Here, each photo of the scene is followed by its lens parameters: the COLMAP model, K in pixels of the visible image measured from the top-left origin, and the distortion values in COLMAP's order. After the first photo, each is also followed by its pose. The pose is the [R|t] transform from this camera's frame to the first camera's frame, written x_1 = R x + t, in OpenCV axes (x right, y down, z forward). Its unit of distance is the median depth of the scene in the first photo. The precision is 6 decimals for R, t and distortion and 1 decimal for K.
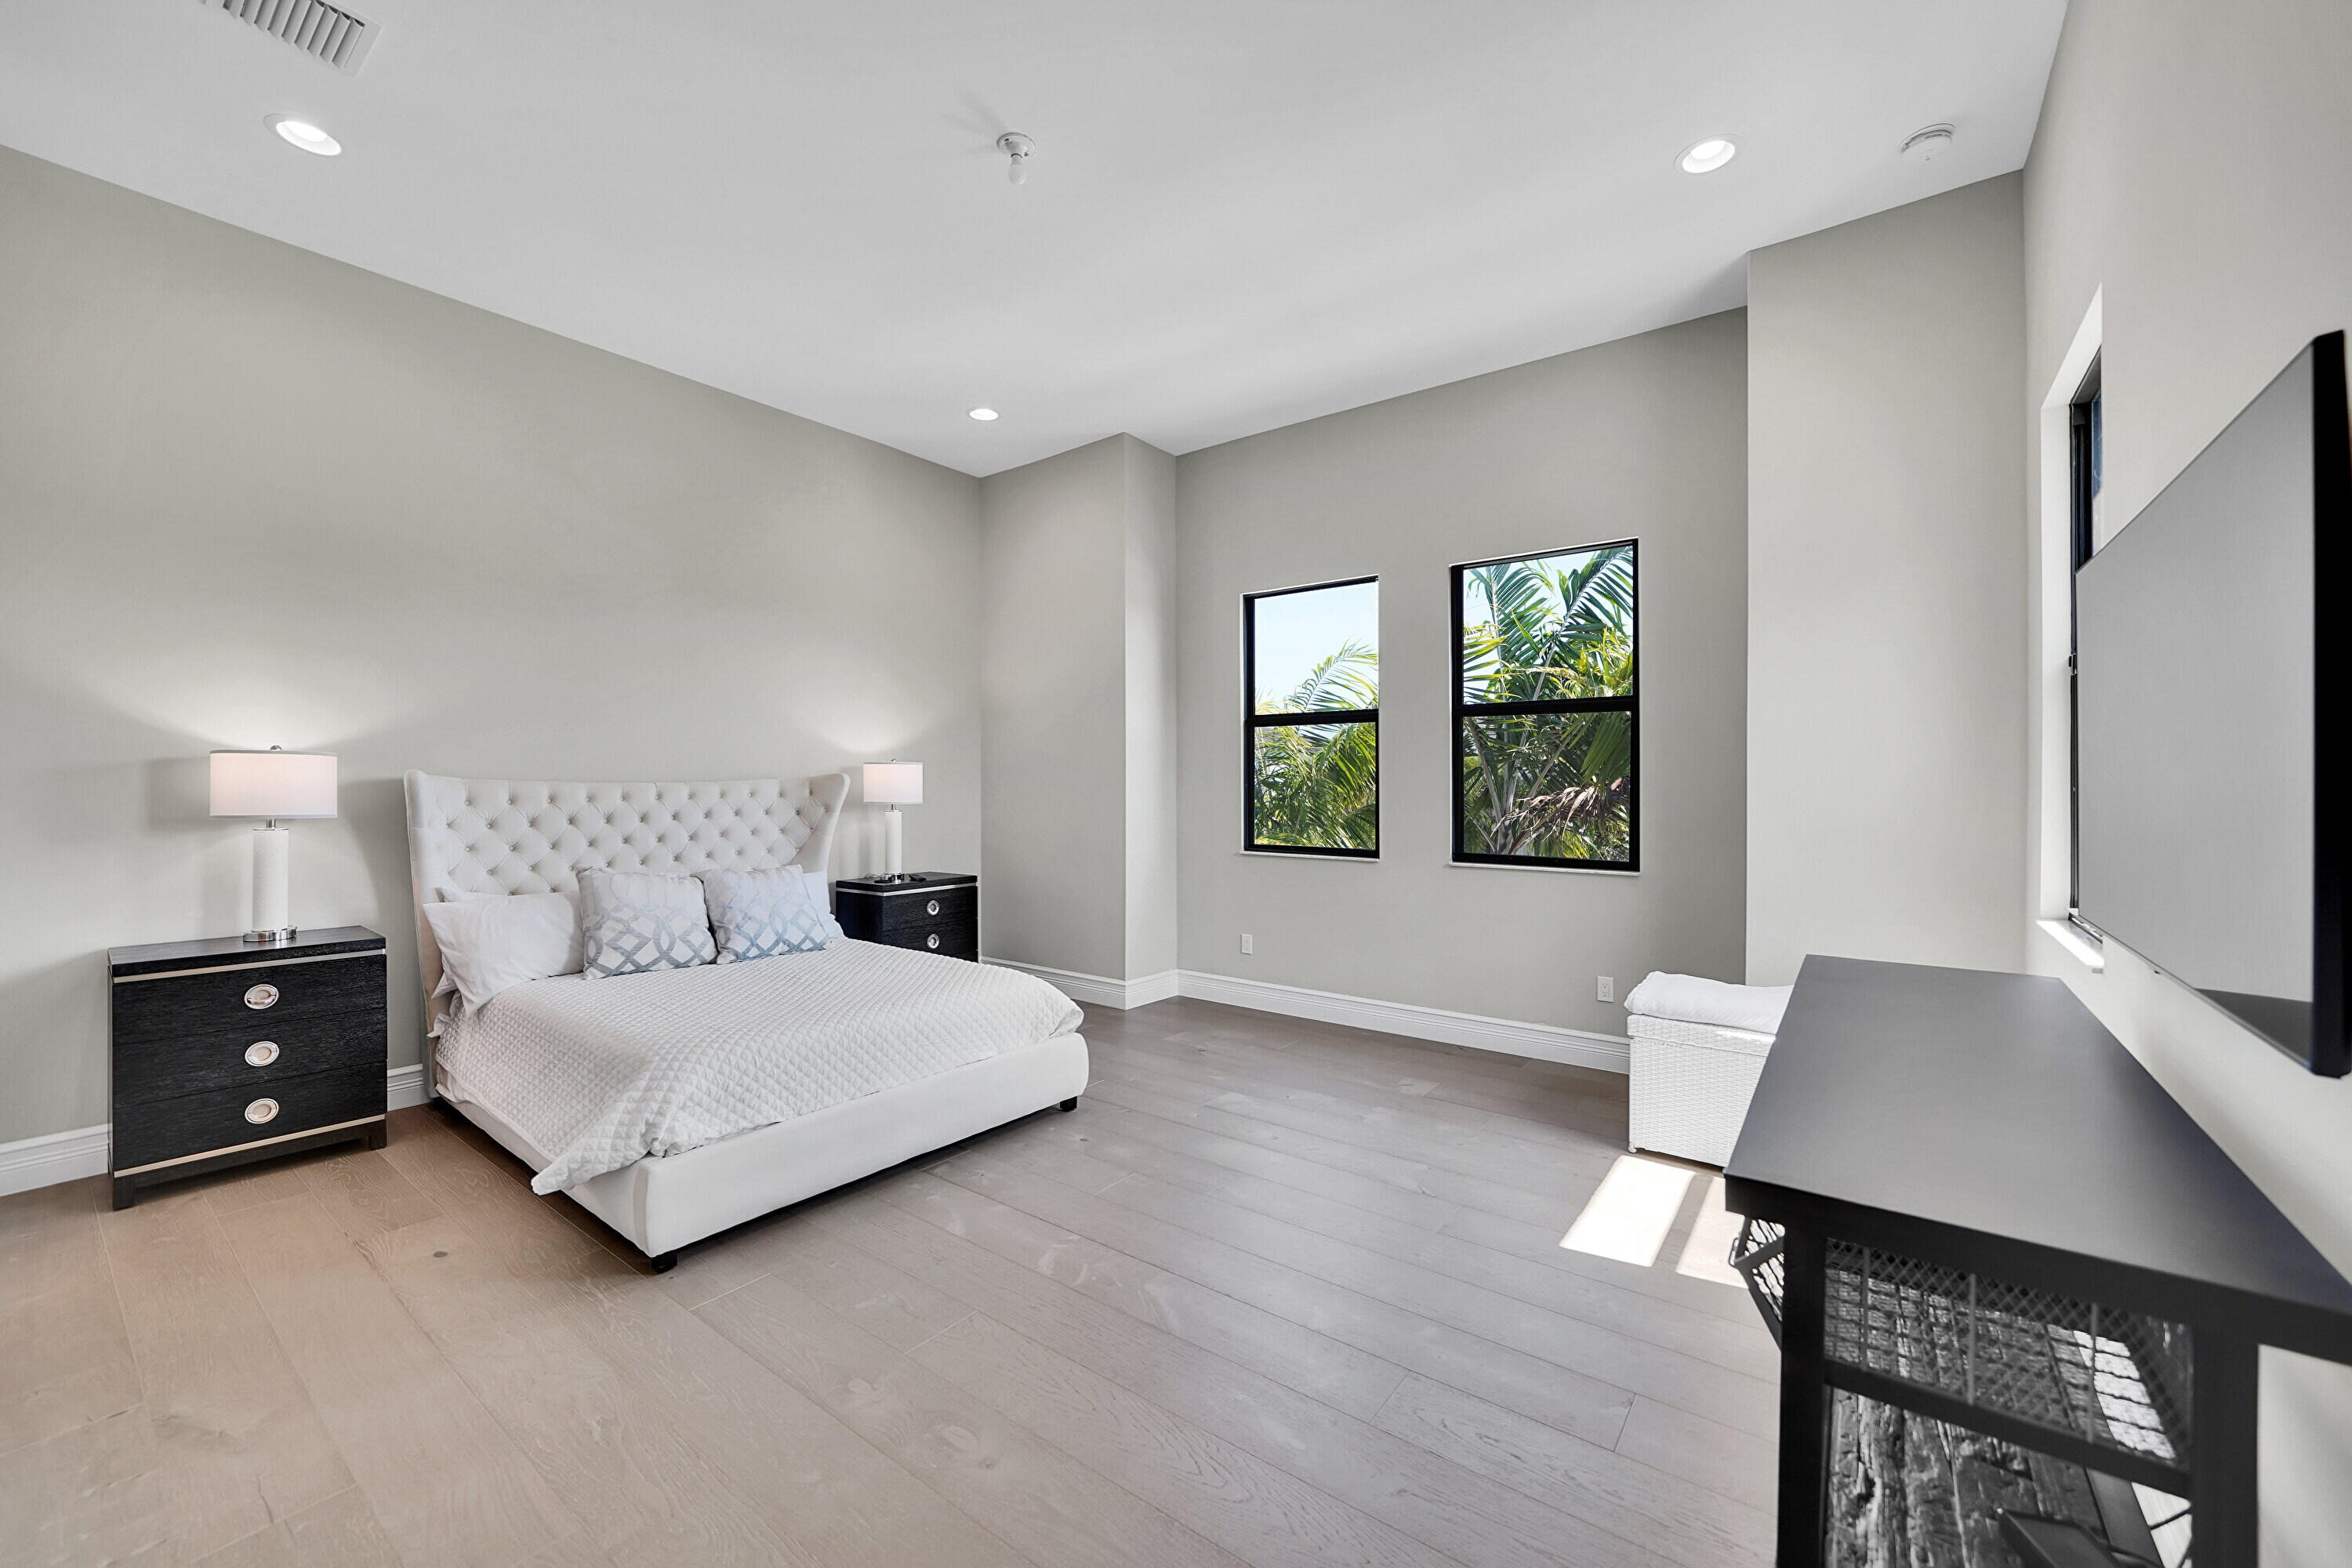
lens RADIAL K [[918.1, 0, 1159.5], [0, 918.1, 783.9], [0, 0, 1]] dist [-0.009928, 0.001042]
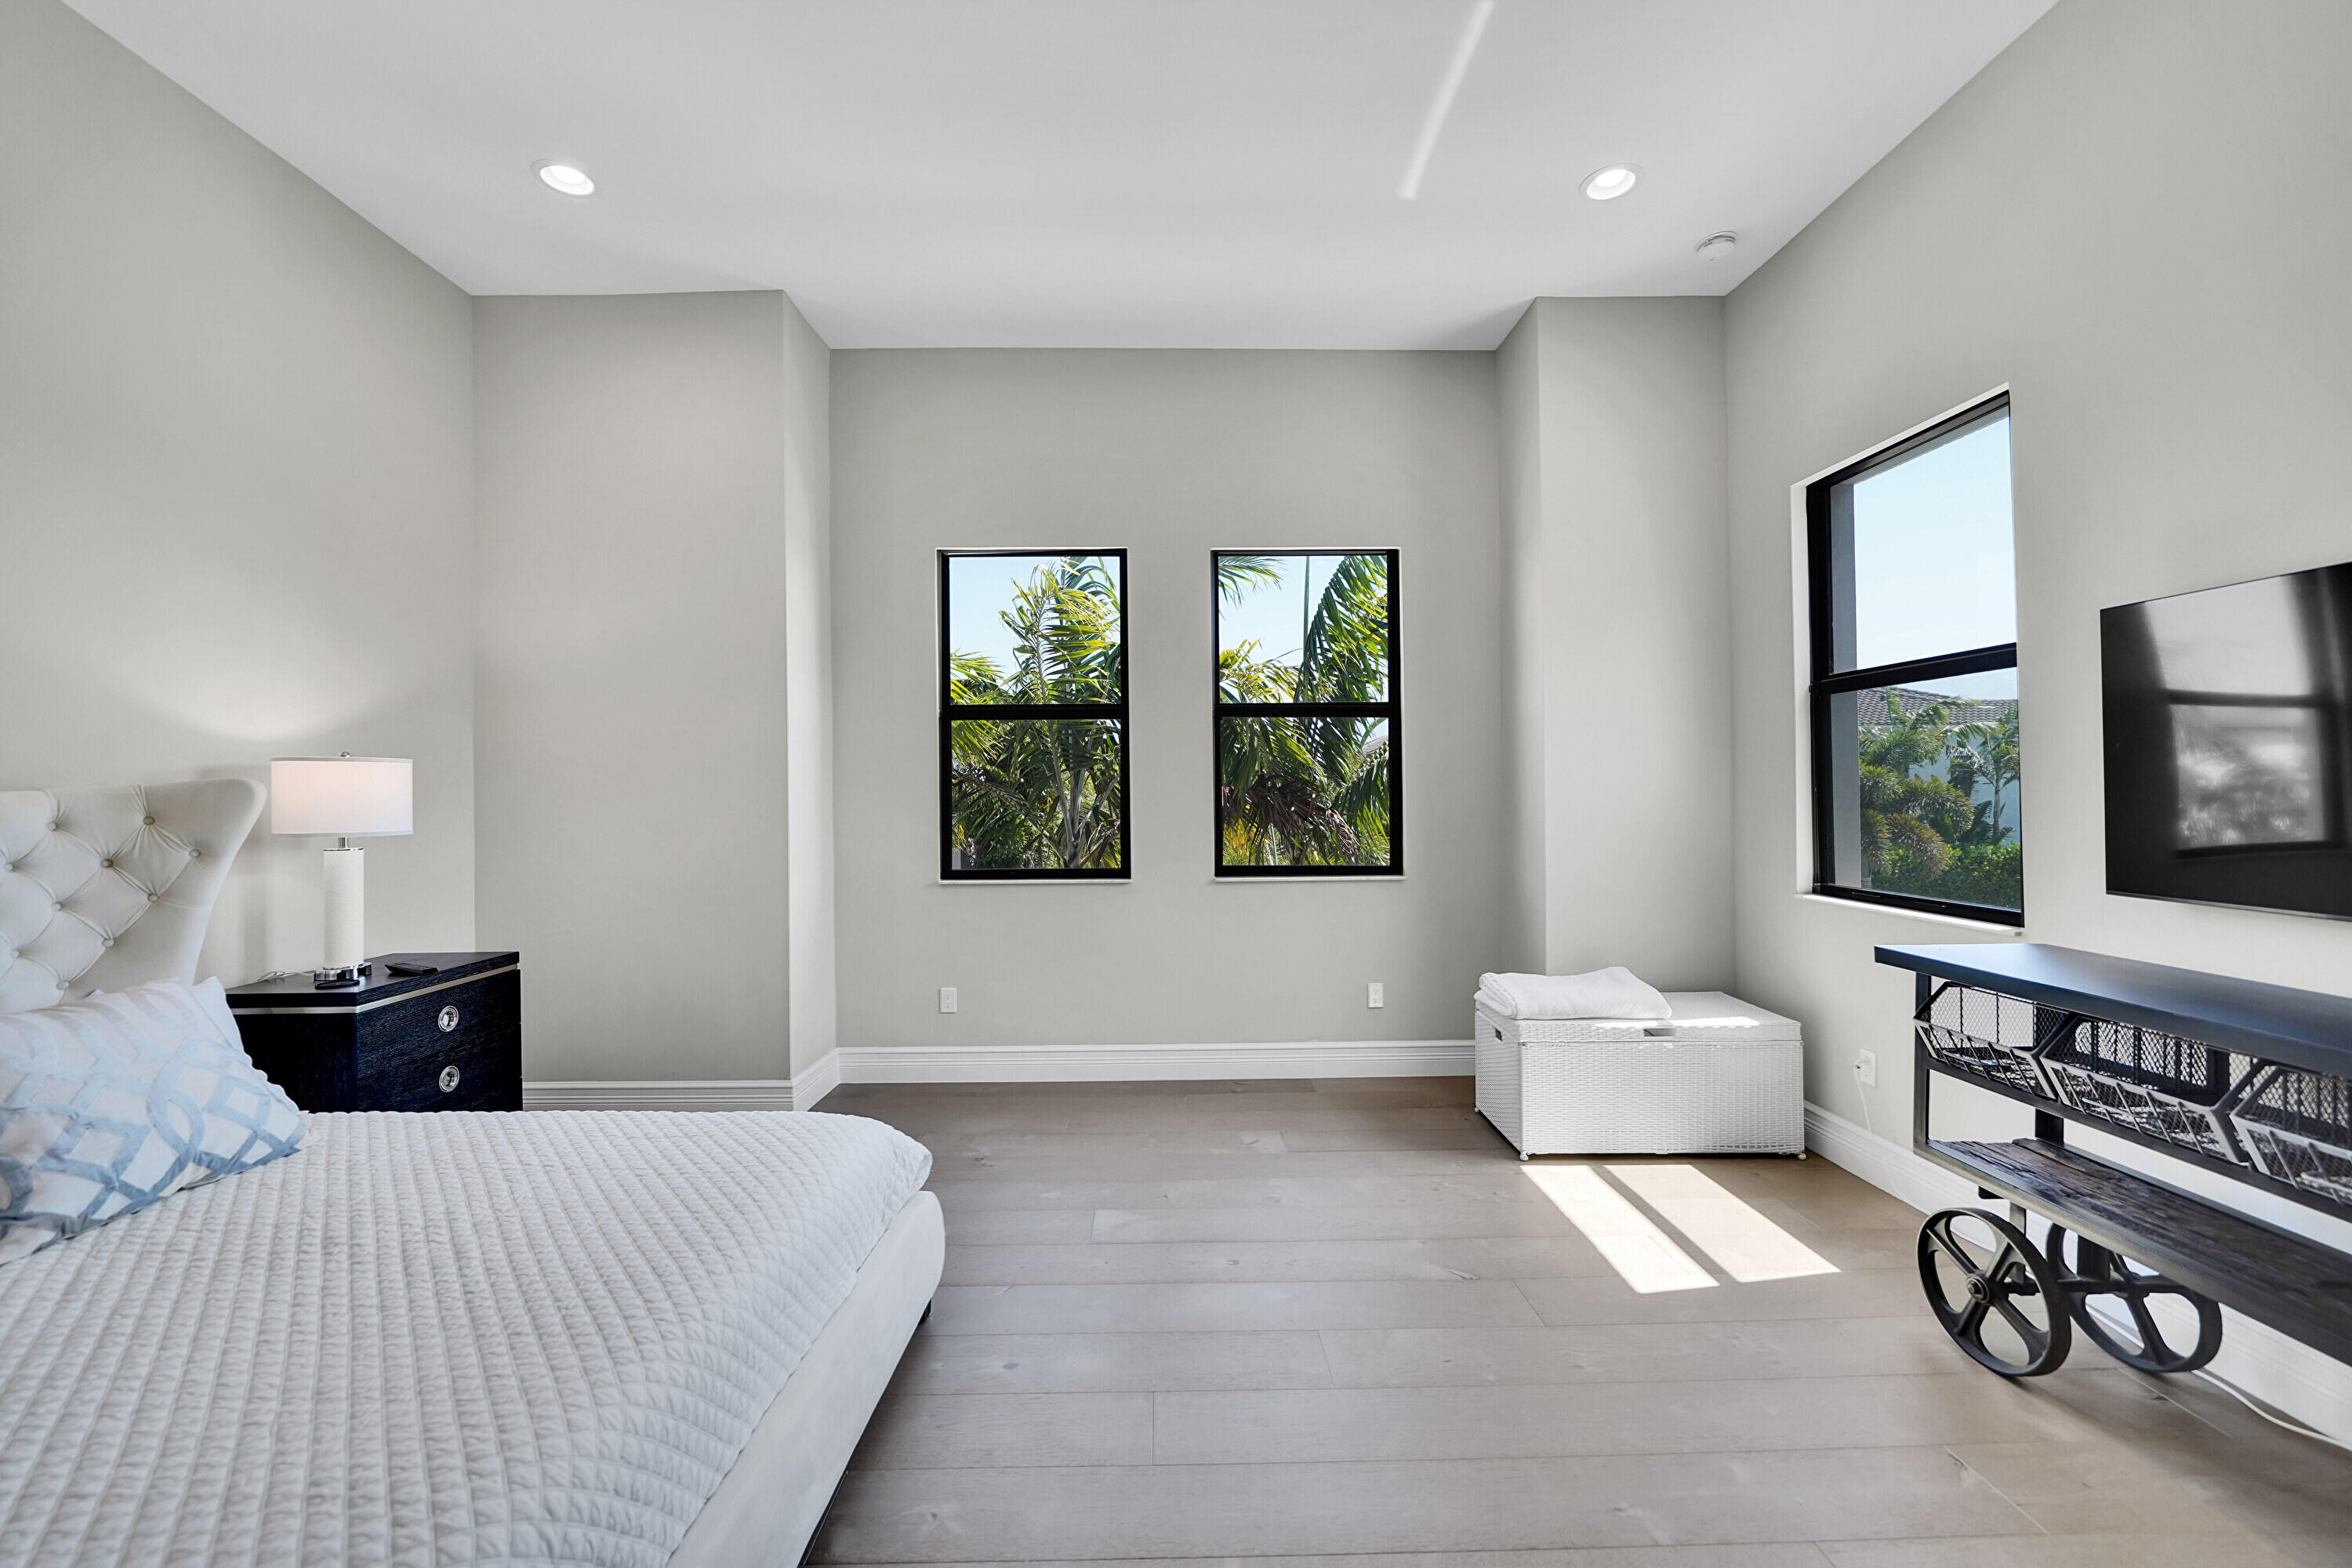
lens RADIAL K [[918.1, 0, 1179.5], [0, 918.1, 779.6], [0, 0, 1]] dist [-0.009928, 0.001042]
pose [[0.783194, -0.000951, 0.621777, -0.254893], [0.010260, 0.999882, -0.011394, -0.000245], [-0.621693, 0.015303, 0.783111, 0.296909]]
